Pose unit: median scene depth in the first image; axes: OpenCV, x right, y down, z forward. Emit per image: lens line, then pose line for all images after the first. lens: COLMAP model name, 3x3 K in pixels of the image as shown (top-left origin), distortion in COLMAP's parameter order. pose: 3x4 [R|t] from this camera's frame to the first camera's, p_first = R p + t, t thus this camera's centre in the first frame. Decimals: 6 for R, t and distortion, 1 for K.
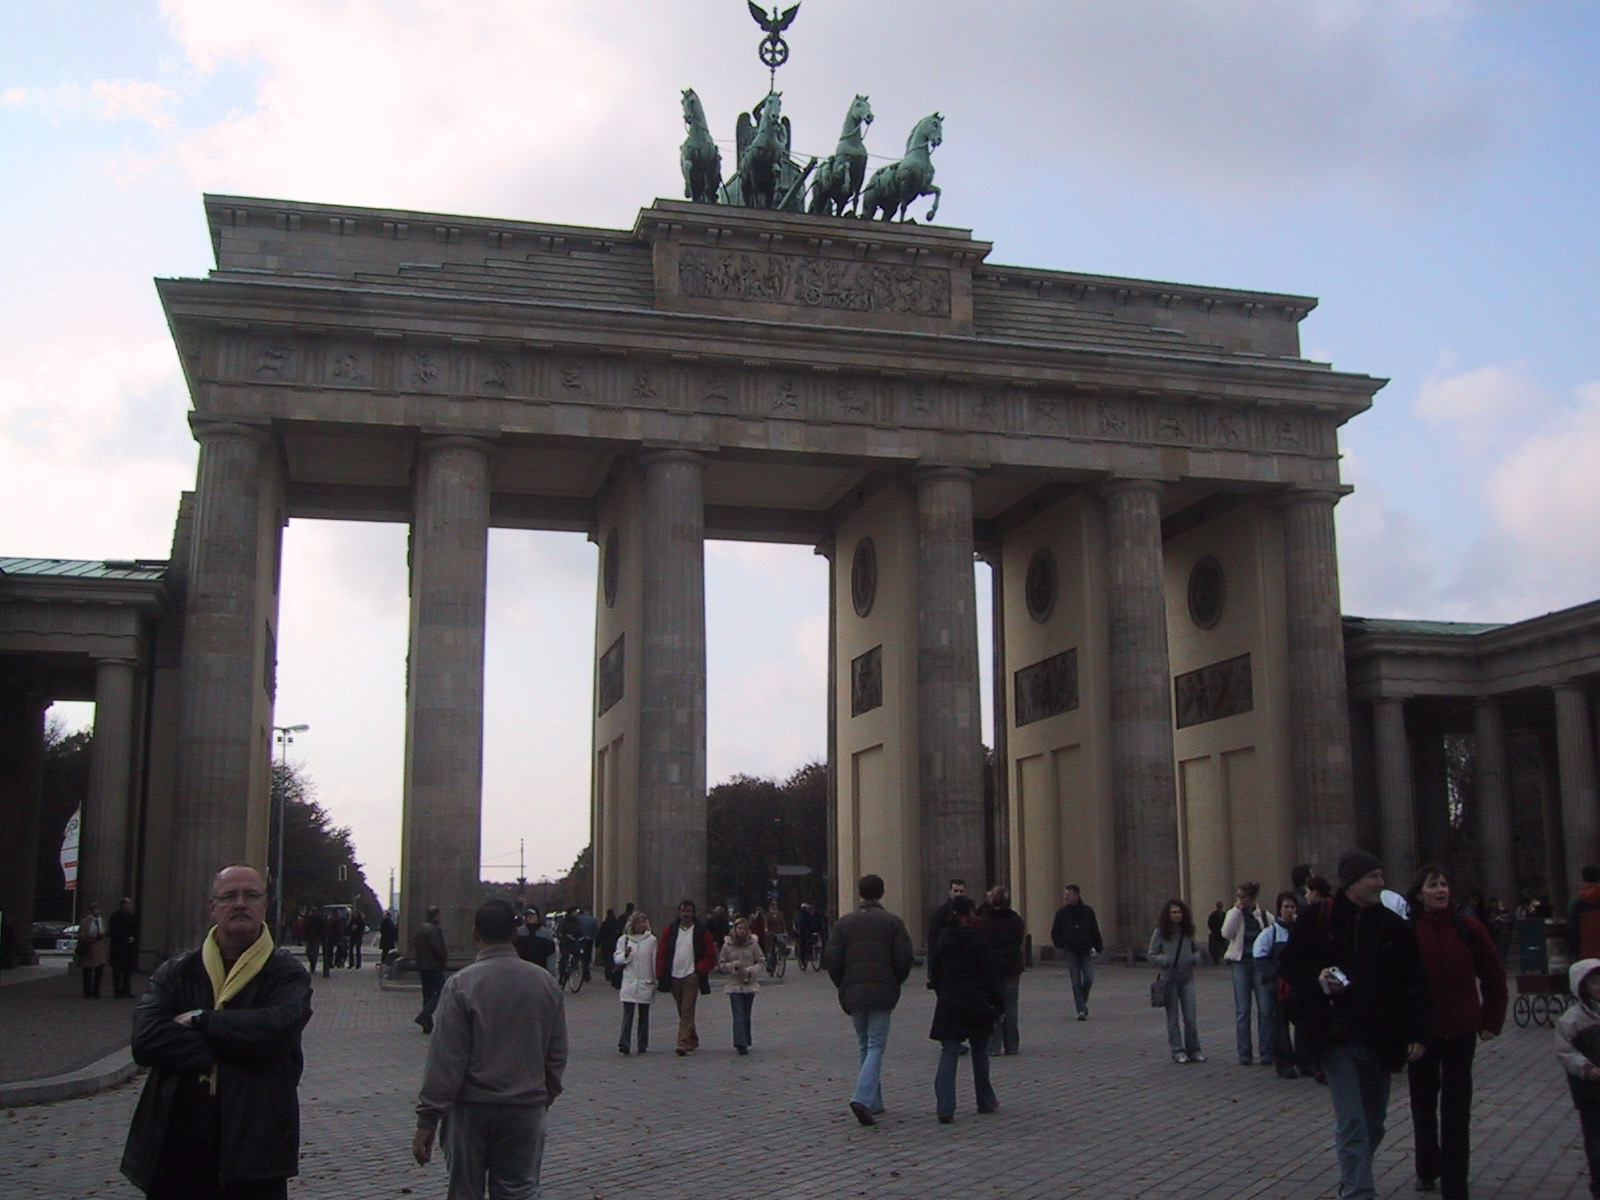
lens RADIAL K [[1732.9, 0, 803.2], [0, 1732.9, 606.1], [0, 0, 1]] dist [-0.022224, 0.000000]
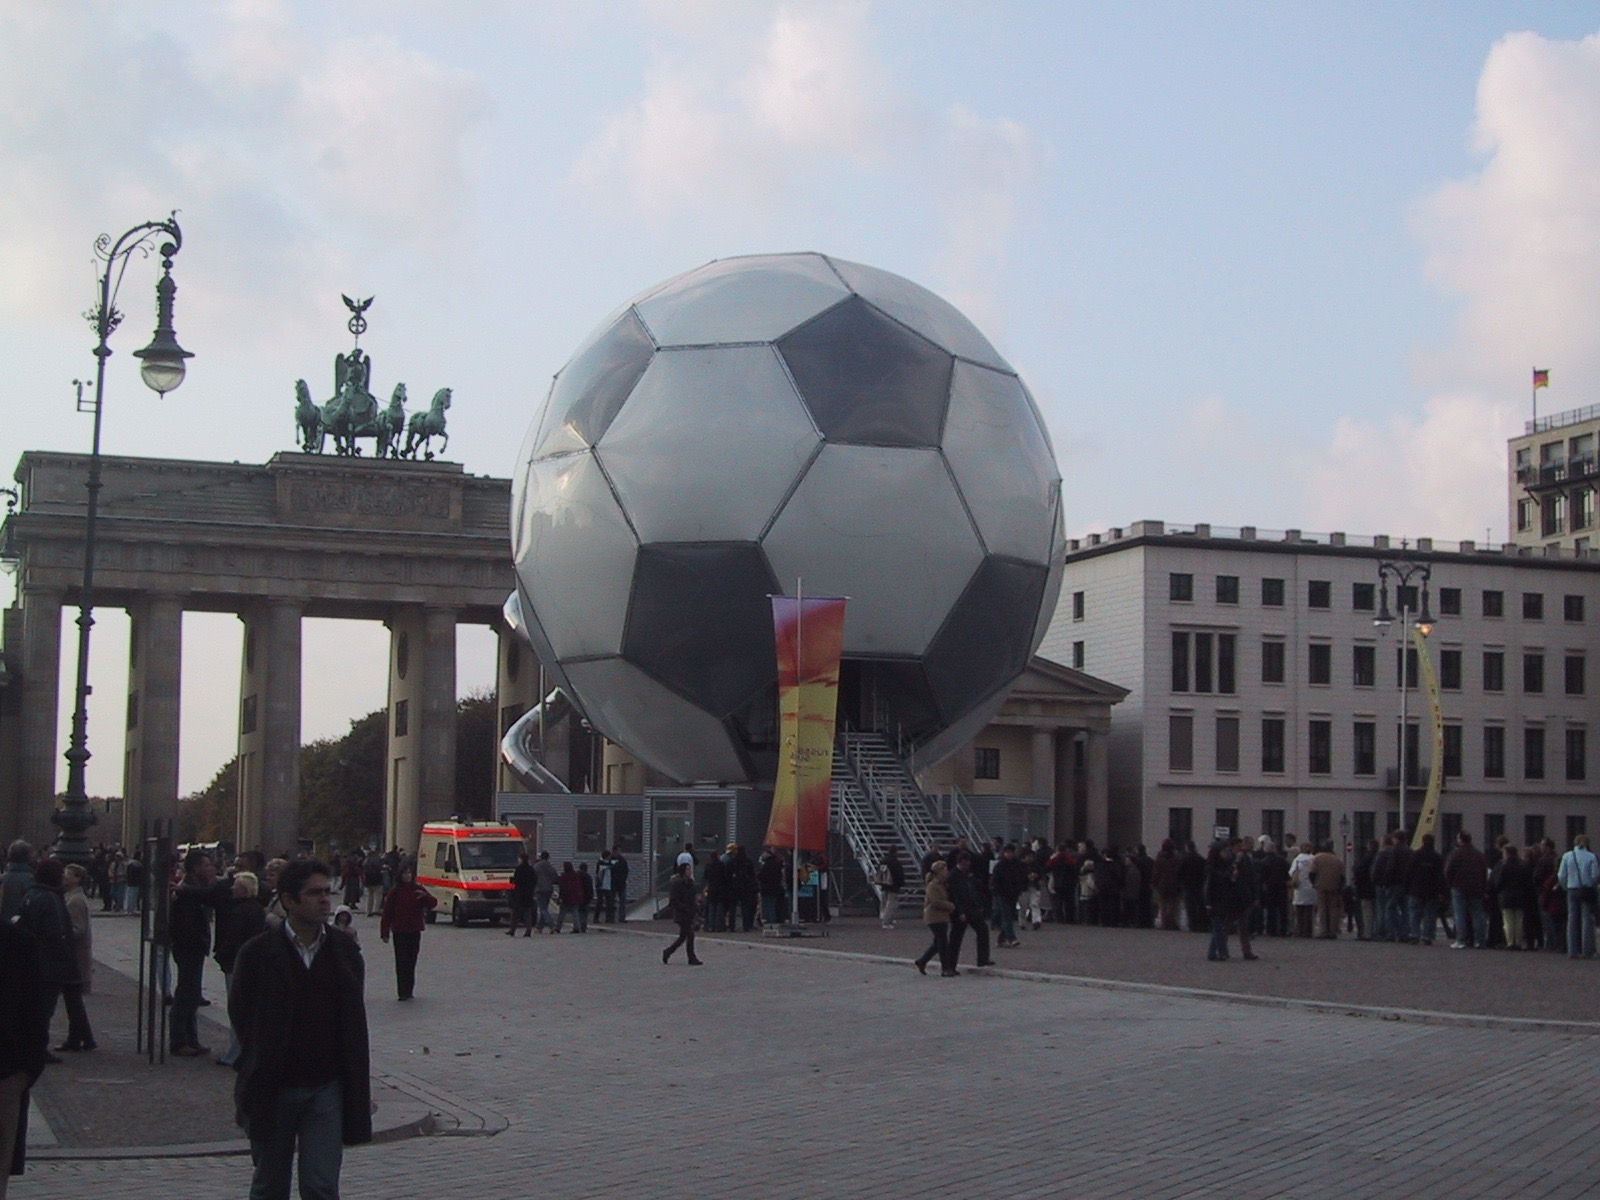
lens RADIAL K [[2903.2, 0, 797.6], [0, 2903.2, 598.5], [0, 0, 1]] dist [-0.019384, 0.000000]
pose [[0.997186, 0.025490, 0.070505, 0.235379], [-0.031652, 0.995643, 0.087714, -0.358426], [-0.067962, -0.089699, 0.993648, -1.971327]]
